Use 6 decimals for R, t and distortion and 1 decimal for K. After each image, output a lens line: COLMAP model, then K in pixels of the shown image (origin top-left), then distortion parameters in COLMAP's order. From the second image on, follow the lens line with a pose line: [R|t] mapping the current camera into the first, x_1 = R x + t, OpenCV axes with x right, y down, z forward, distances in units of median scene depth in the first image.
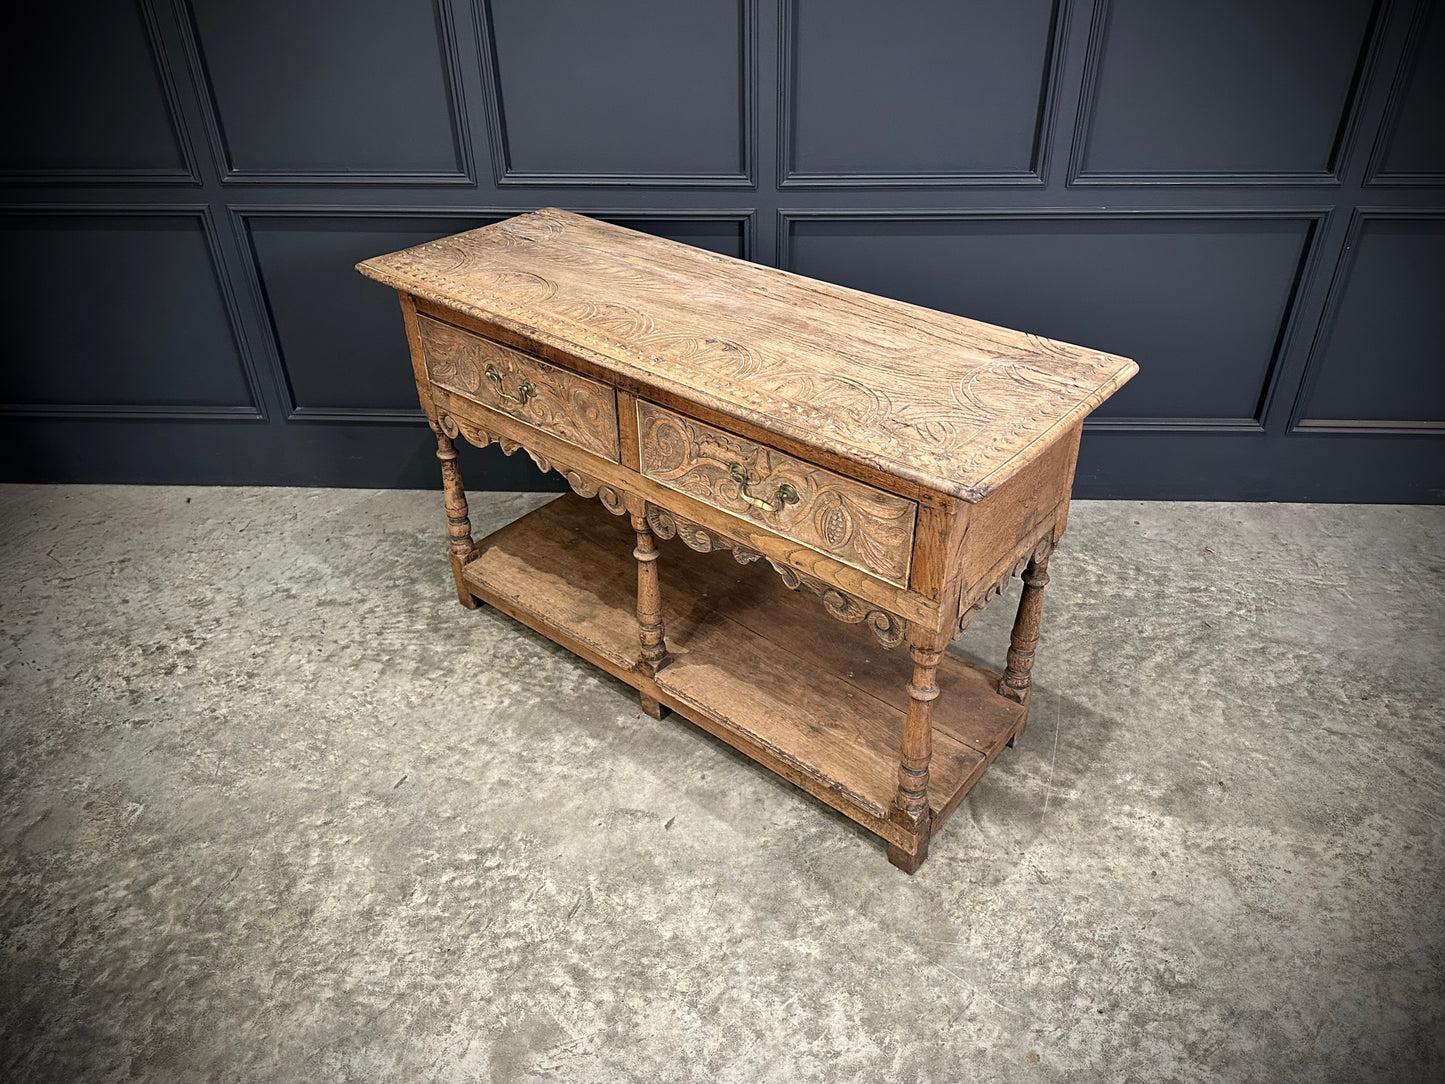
lens RADIAL K [[1026.1, 0, 734.3], [0, 1026.1, 541.1], [0, 0, 1]] dist [0.141109, -0.296541]
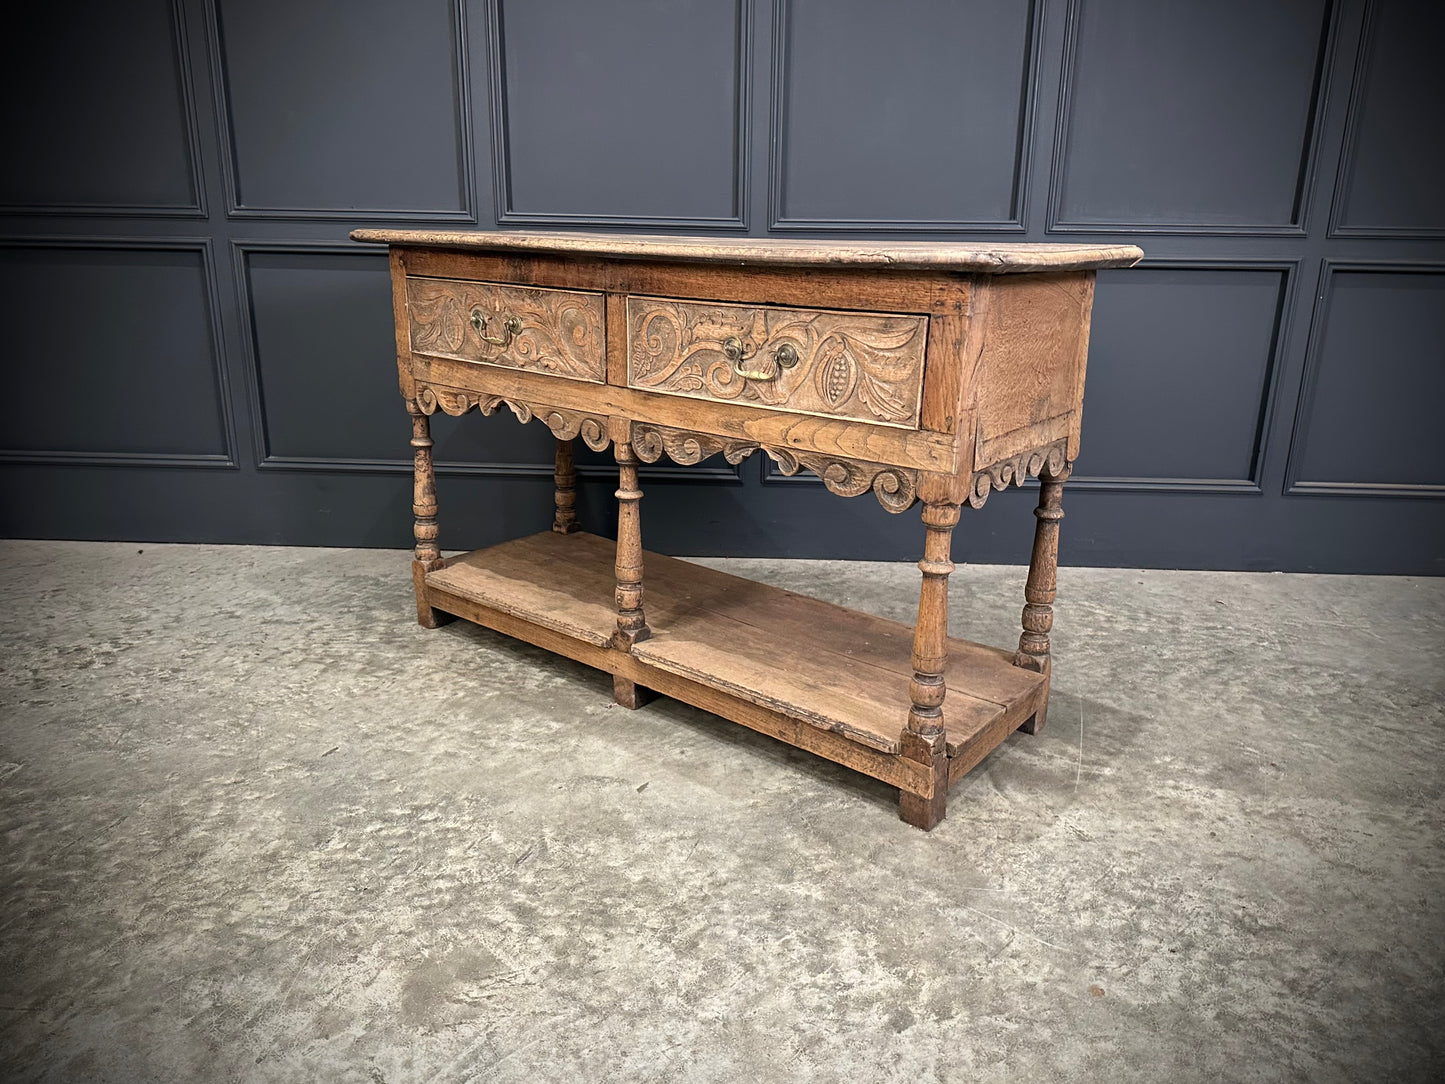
lens RADIAL K [[1026.7, 0, 733.1], [0, 1026.7, 541.4], [0, 0, 1]] dist [0.083906, -0.156721]
pose [[0.999537, 0.023054, 0.019847, -0.008966], [-0.016451, 0.958442, -0.284814, 0.314460], [-0.025588, 0.284356, 0.958377, 0.125009]]
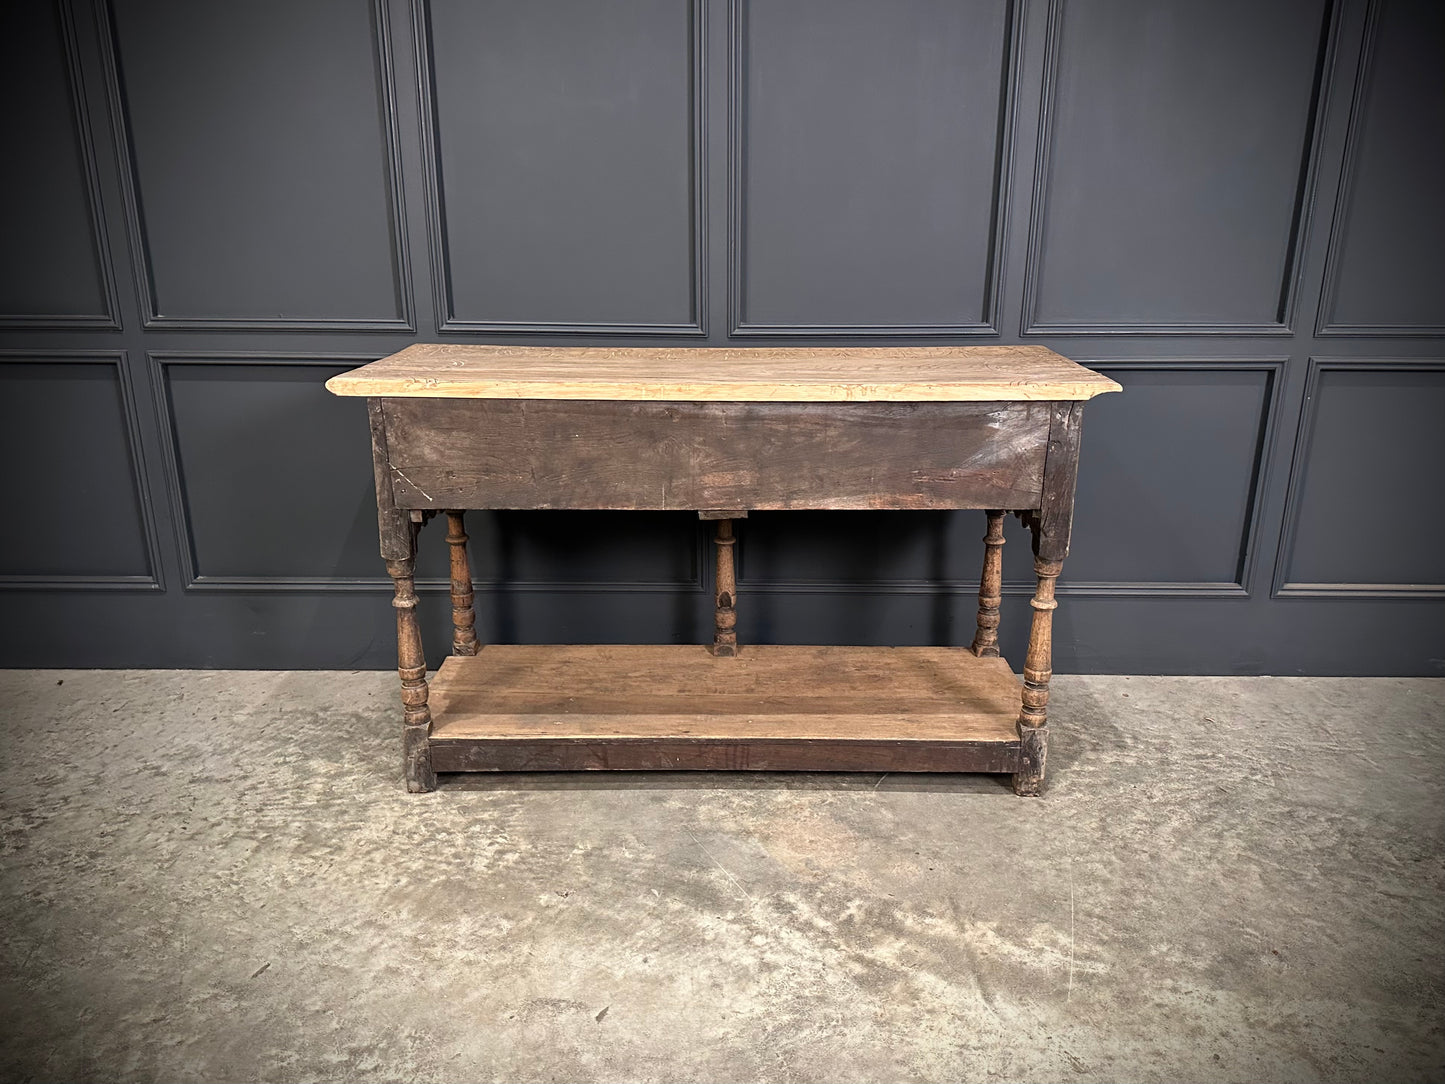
lens RADIAL K [[1056.4, 0, 729.4], [0, 1056.4, 546.5], [0, 0, 1]] dist [0.009468, -0.016475]
pose [[0.998863, 0.002128, 0.047629, -0.005146], [0.011049, 0.961479, -0.274656, 0.151719], [-0.046379, 0.274870, 0.960362, 0.131325]]
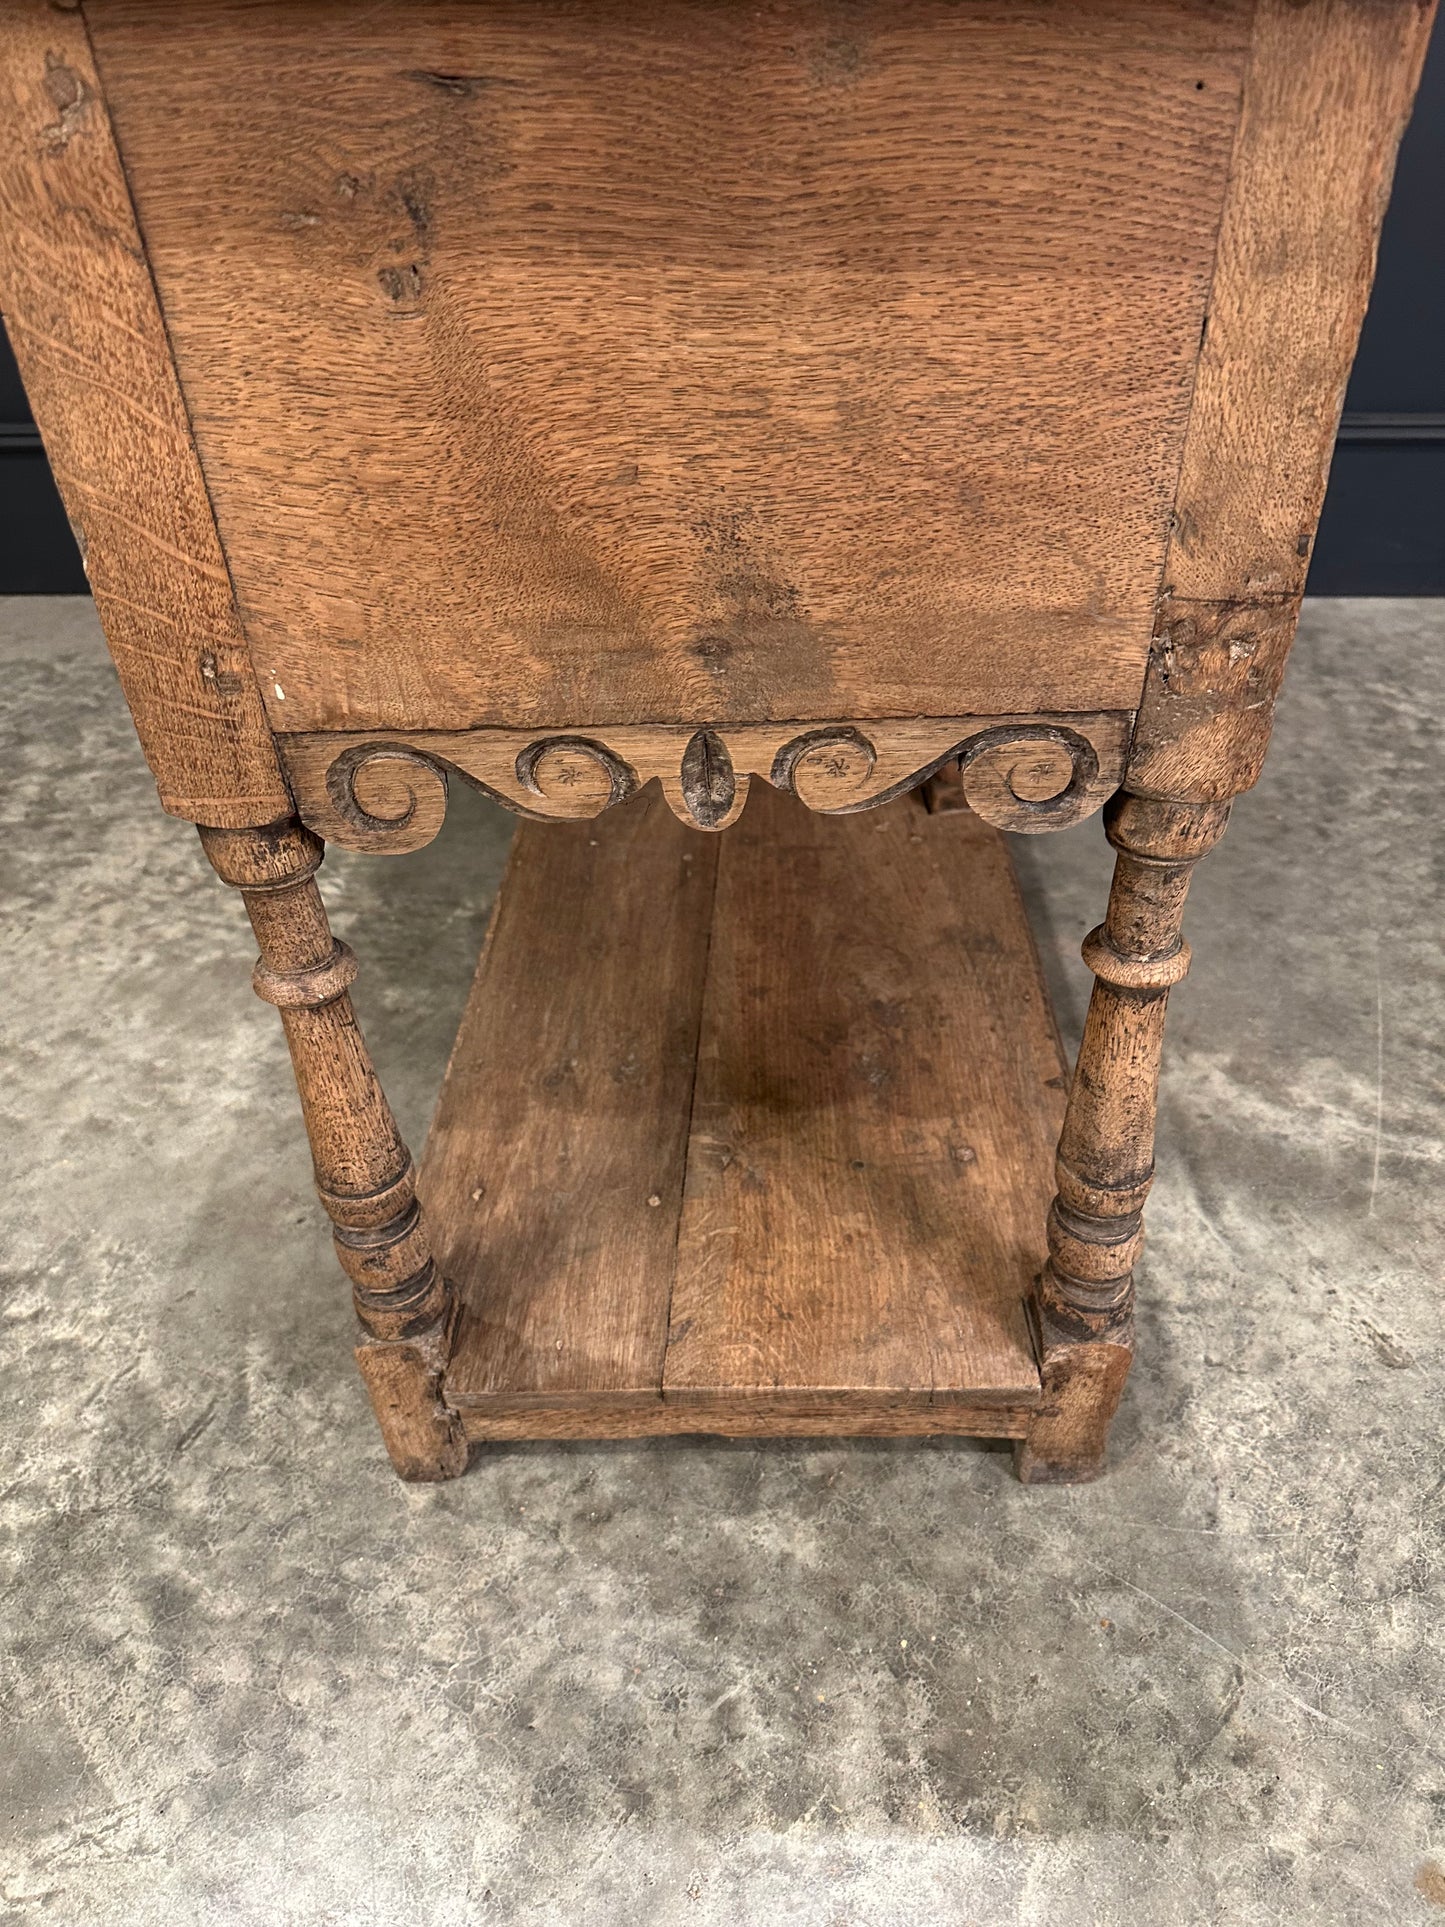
lens RADIAL K [[1369.3, 0, 722.3], [0, 1369.3, 984.5], [0, 0, 1]] dist [-0.007424, -0.001838]
pose [[0.999768, -0.000162, -0.021532, 0.051105], [0.002082, 0.996015, 0.089158, 0.128733], [0.021432, -0.089182, 0.995785, 0.459605]]
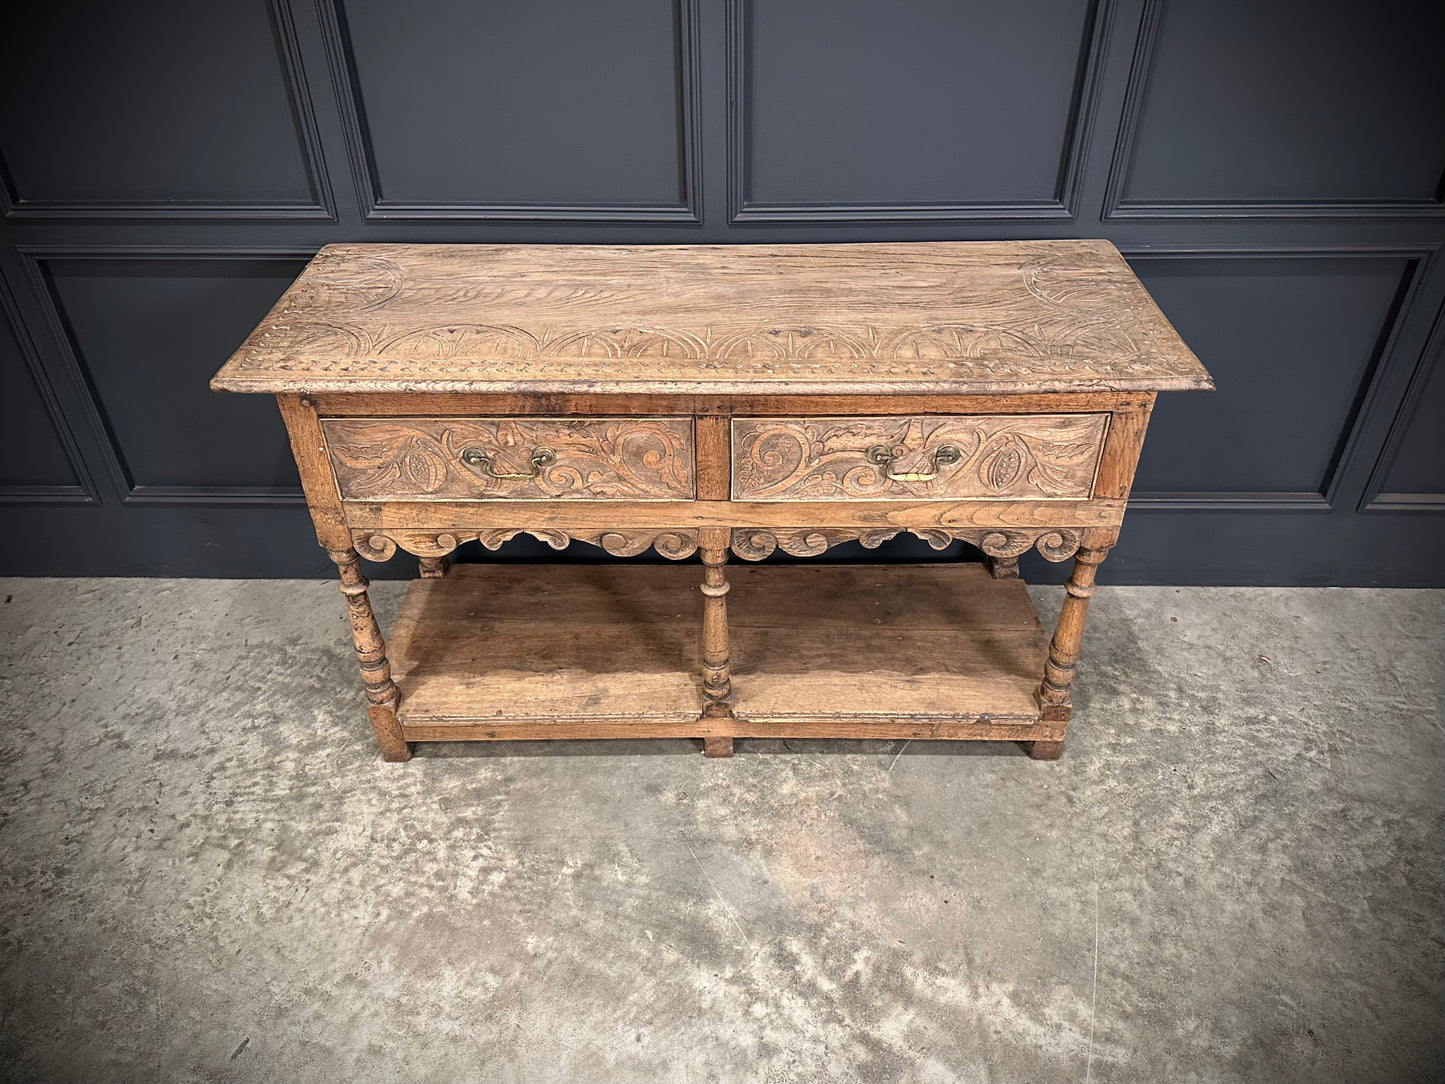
lens RADIAL K [[1060.2, 0, 717.0], [0, 1060.2, 543.9], [0, 0, 1]] dist [0.002323, -0.008777]
pose [[0.999731, -0.013706, 0.018702, 0.018424], [0.012606, 0.998253, 0.057727, -0.182914], [-0.019461, -0.057476, 0.998157, 0.252847]]
